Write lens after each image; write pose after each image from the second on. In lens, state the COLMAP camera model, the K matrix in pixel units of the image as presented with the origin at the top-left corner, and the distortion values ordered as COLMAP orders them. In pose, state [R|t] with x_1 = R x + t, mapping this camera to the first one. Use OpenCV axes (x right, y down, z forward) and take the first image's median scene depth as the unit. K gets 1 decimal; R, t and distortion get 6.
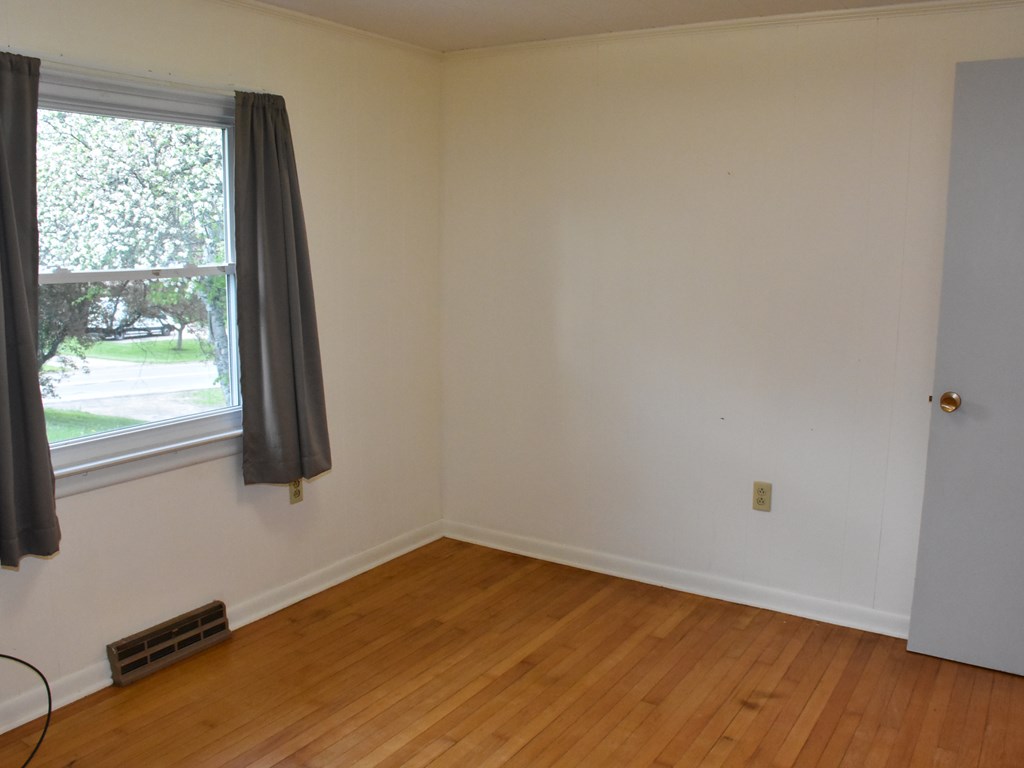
lens RADIAL K [[896.0, 0, 514.2], [0, 896.0, 383.7], [0, 0, 1]] dist [-0.126244, 0.043463]
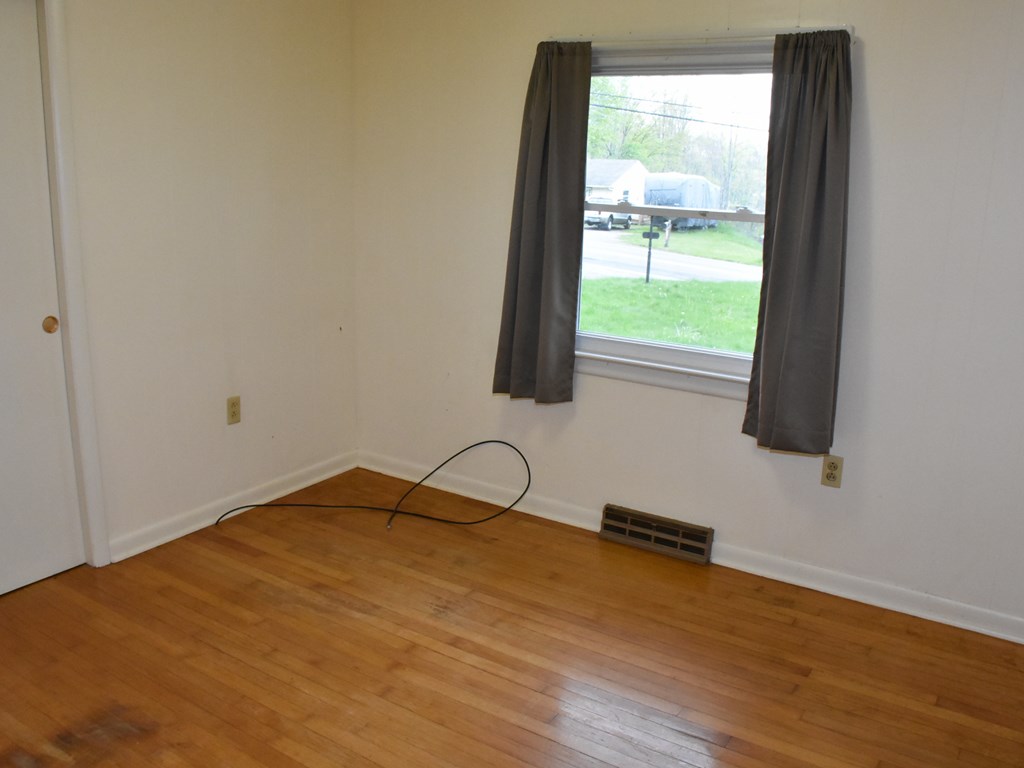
lens RADIAL K [[896.0, 0, 515.9], [0, 896.0, 385.8], [0, 0, 1]] dist [-0.126244, 0.043463]
pose [[-0.012087, 0.239047, -0.970933, 0.694998], [-0.189283, 0.952901, 0.236963, -0.132785], [0.981848, 0.186645, 0.033730, 0.730579]]
